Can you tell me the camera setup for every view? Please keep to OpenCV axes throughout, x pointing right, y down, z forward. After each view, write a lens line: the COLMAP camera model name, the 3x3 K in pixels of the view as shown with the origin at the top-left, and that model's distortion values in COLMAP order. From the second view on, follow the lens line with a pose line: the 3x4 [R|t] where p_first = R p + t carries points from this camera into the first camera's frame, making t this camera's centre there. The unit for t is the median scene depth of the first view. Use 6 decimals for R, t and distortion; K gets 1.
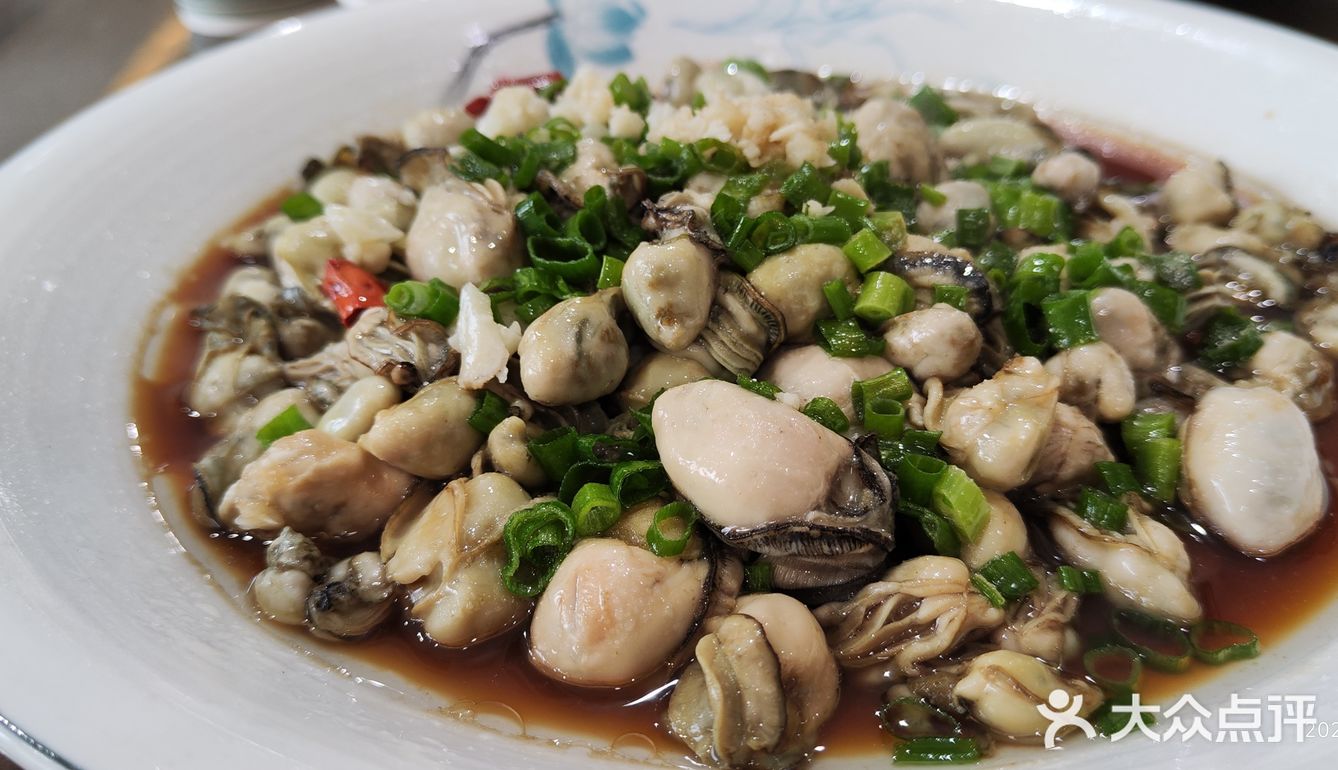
lens RADIAL K [[1296.3, 0, 725.2], [0, 1296.3, 347.2], [0, 0, 1]] dist [0.004129, -0.073062]
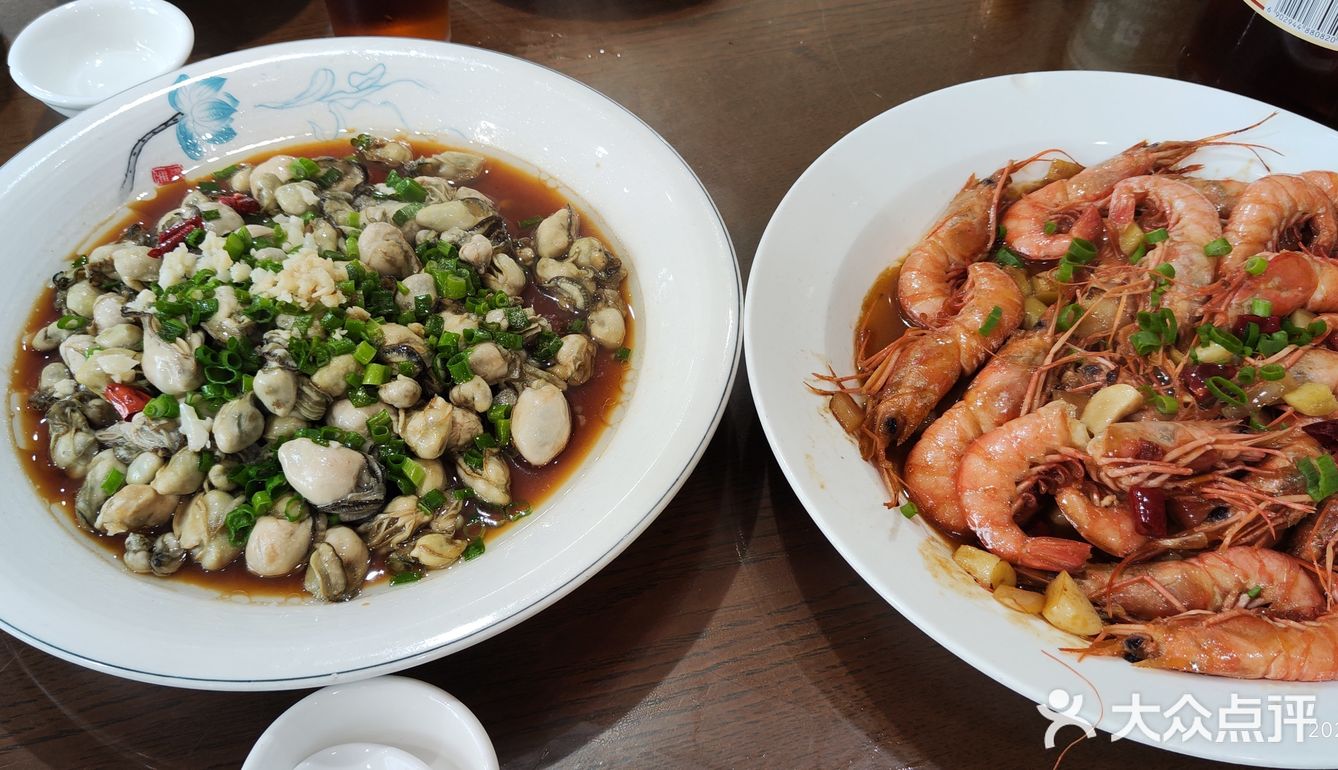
lens RADIAL K [[1296.3, 0, 725.2], [0, 1296.3, 347.2], [0, 0, 1]] dist [0.004129, -0.073062]
pose [[0.967554, -0.165482, 0.190931, 0.307625], [0.096338, 0.940209, 0.326690, -0.811383], [-0.233576, -0.297697, 0.925645, -1.294572]]
